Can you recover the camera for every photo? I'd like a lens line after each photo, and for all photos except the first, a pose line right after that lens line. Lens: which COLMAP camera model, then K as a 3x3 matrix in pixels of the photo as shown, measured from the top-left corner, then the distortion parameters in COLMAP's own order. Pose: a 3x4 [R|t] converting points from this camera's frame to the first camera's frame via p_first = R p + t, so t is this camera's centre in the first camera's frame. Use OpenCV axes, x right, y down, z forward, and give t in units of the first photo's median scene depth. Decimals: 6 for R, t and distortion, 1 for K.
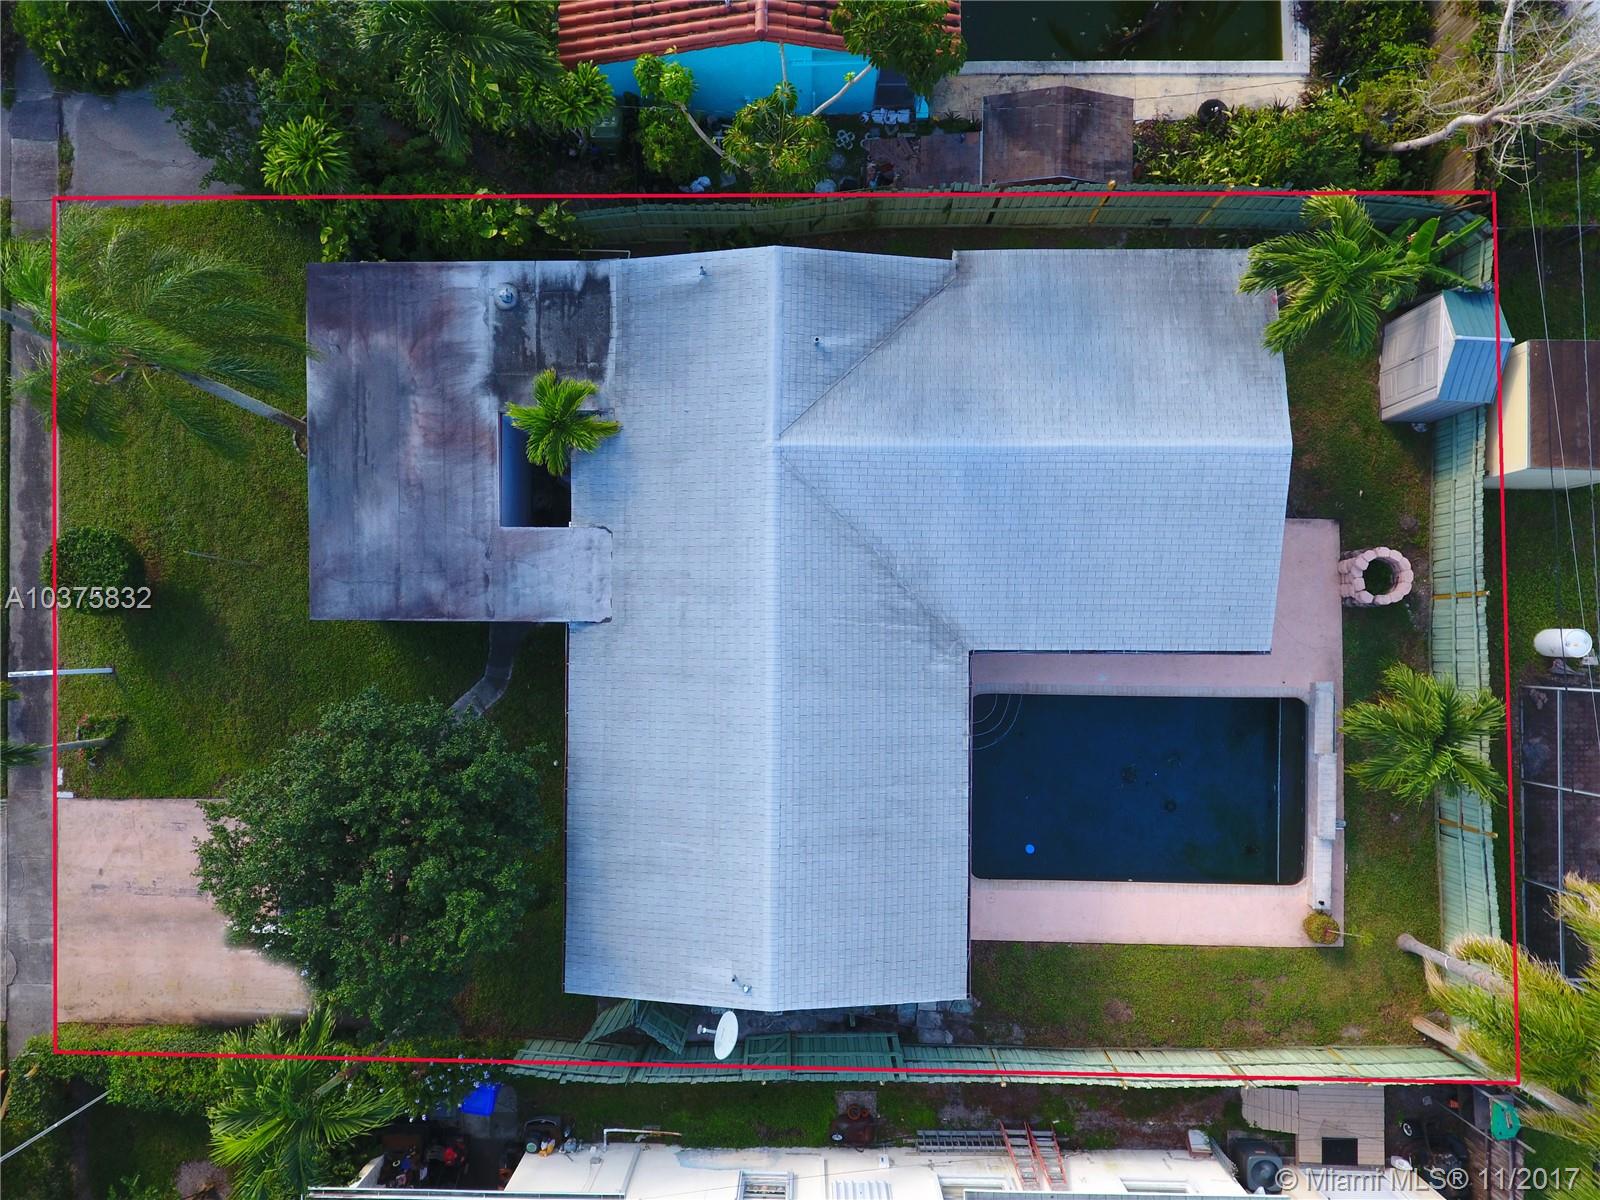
lens RADIAL K [[934.3, 0, 805.6], [0, 934.3, 598.7], [0, 0, 1]] dist [-0.002725, -0.000002]
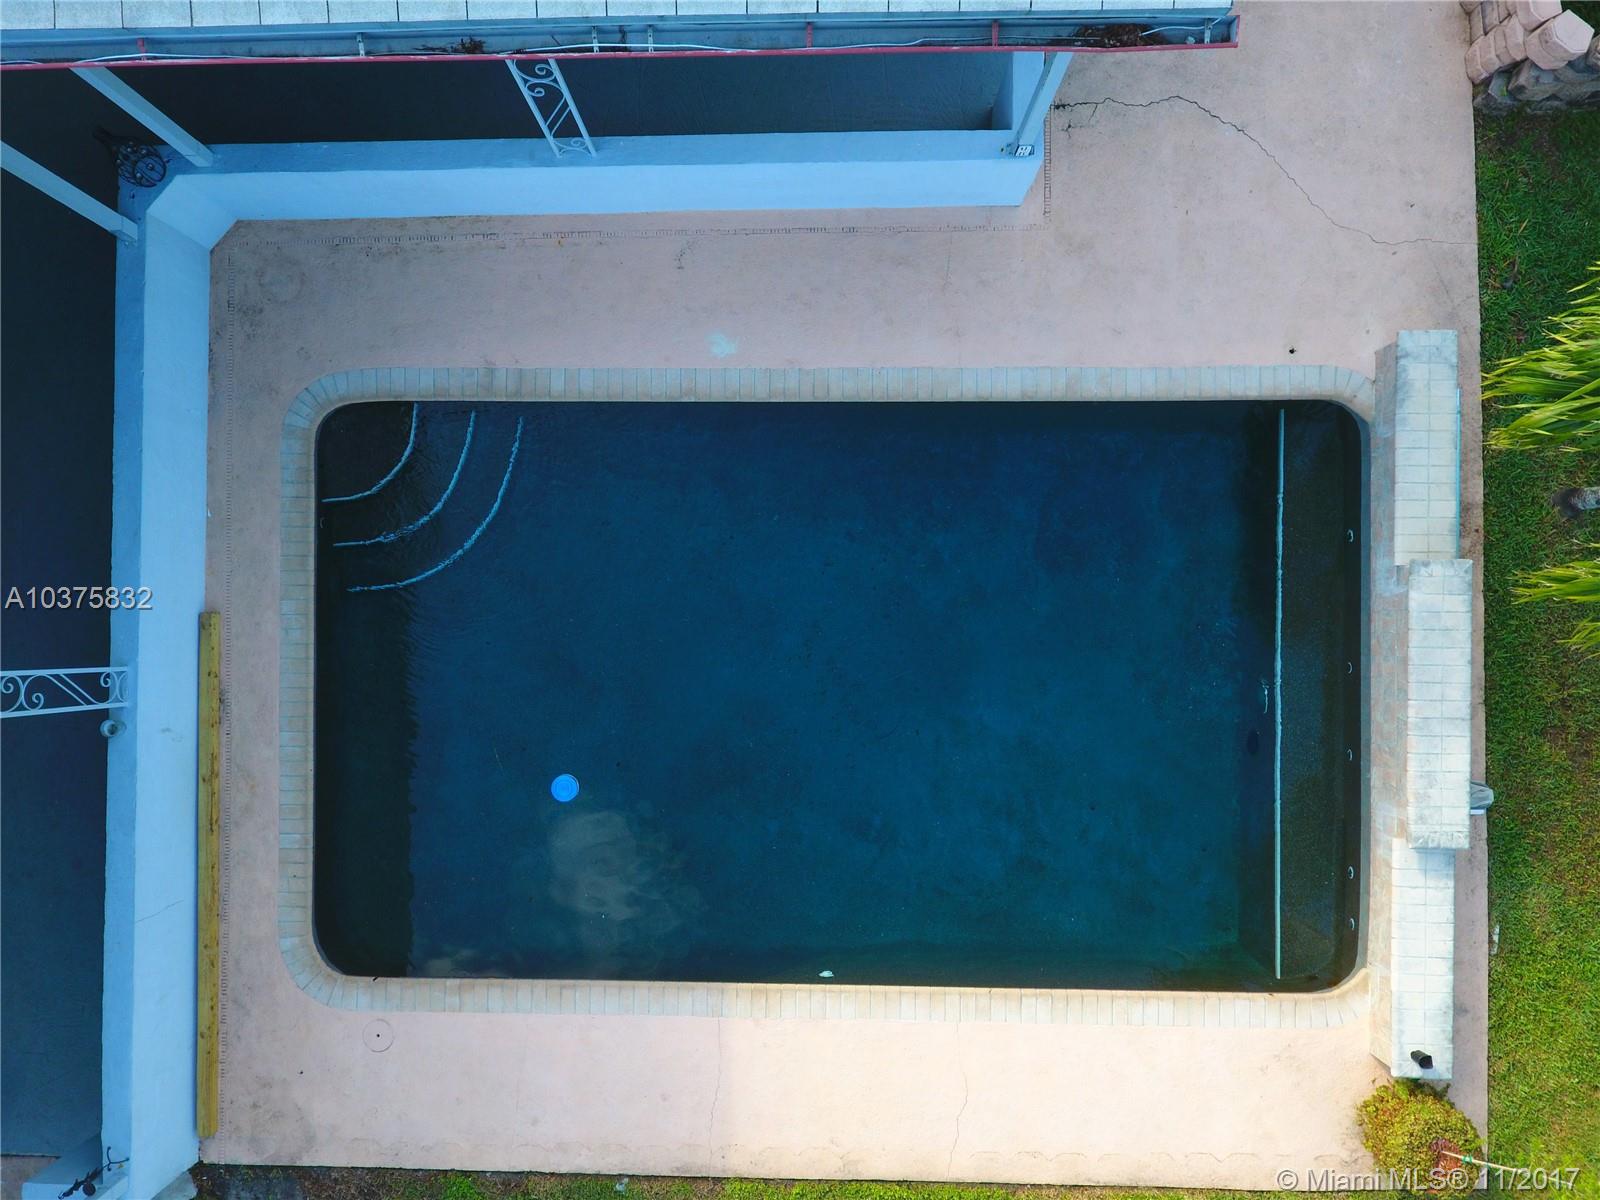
lens RADIAL K [[934.3, 0, 794.2], [0, 934.3, 602.4], [0, 0, 1]] dist [-0.002725, -0.000002]
pose [[0.999968, -0.007875, -0.001689, 0.345851], [0.007889, 0.999935, 0.008234, 0.171801], [0.001624, -0.008247, 0.999965, 0.688049]]
